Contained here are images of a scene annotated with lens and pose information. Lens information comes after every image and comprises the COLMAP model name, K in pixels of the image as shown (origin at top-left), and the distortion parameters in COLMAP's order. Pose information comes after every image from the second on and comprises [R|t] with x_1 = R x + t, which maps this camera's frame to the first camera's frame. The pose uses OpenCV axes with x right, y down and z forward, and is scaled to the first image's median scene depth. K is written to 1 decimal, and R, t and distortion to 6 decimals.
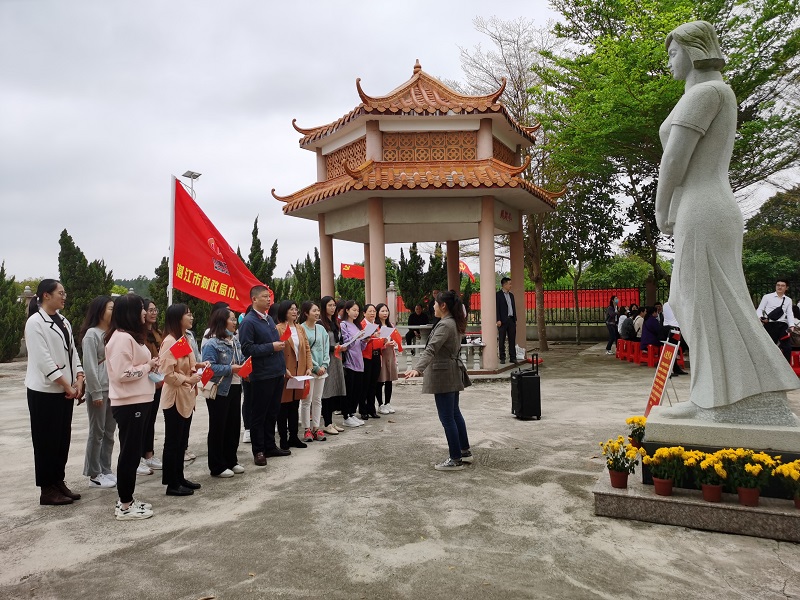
lens RADIAL K [[632.3, 0, 396.4], [0, 632.3, 301.1], [0, 0, 1]] dist [0.007925, 0.006284]
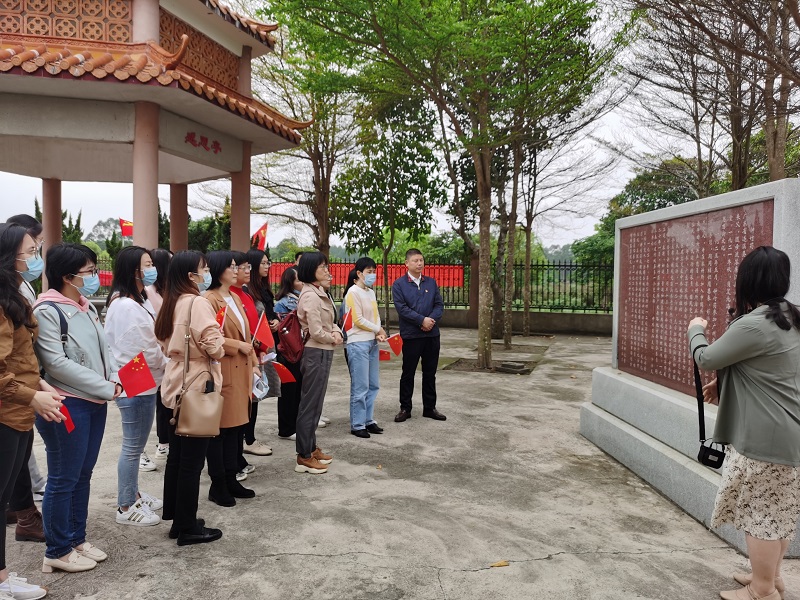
lens RADIAL K [[632.3, 0, 403.1], [0, 632.3, 299.9], [0, 0, 1]] dist [0.007925, 0.006284]
pose [[0.986712, 0.032454, 0.159204, 0.215465], [-0.038214, 0.998716, 0.033250, 0.002275], [-0.157921, -0.038892, 0.986686, 0.222442]]
